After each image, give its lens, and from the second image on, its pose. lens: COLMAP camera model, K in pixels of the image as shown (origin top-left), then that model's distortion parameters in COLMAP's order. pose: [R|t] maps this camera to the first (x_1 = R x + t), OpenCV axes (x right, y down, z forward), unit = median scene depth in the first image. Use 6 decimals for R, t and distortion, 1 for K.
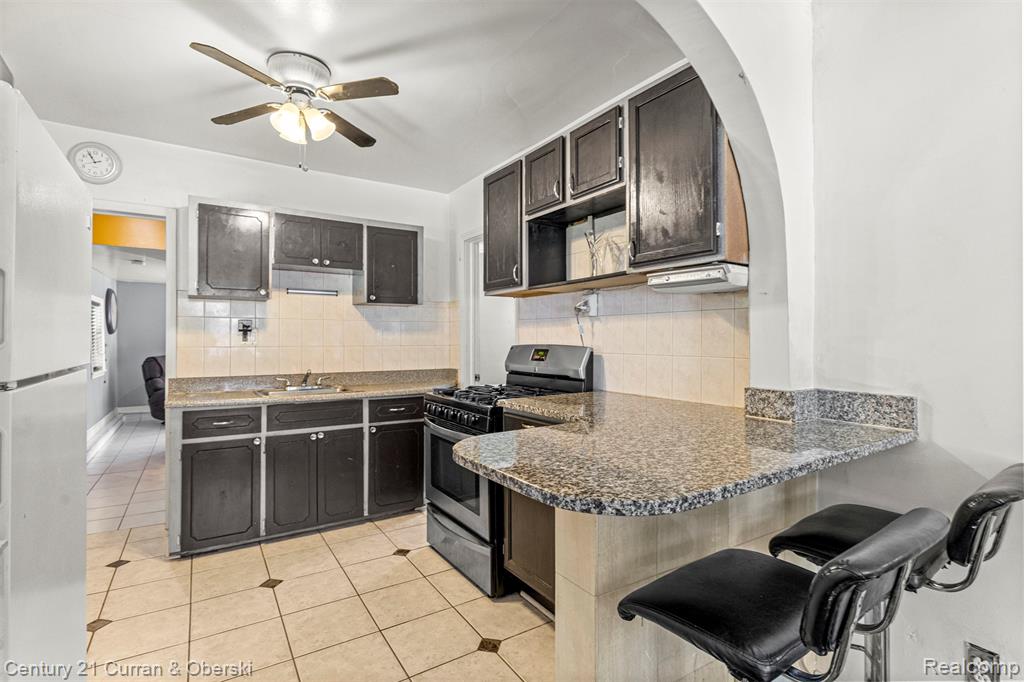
lens RADIAL K [[491.3, 0, 514.3], [0, 491.3, 338.1], [0, 0, 1]] dist [0.005037, -0.001213]
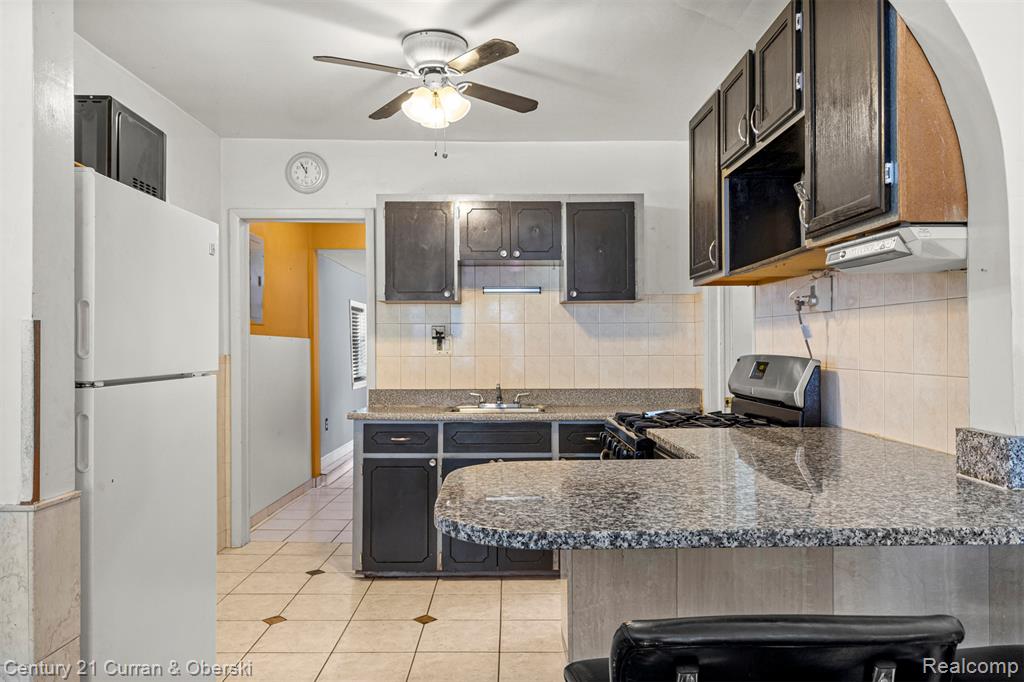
lens RADIAL K [[725.7, 0, 511.4], [0, 725.7, 345.6], [0, 0, 1]] dist [0.030657, -0.000869]
pose [[0.844223, -0.003923, -0.535978, 0.321934], [0.005247, 0.999986, 0.000945, -0.002448], [0.535967, -0.003610, 0.844231, -0.034941]]
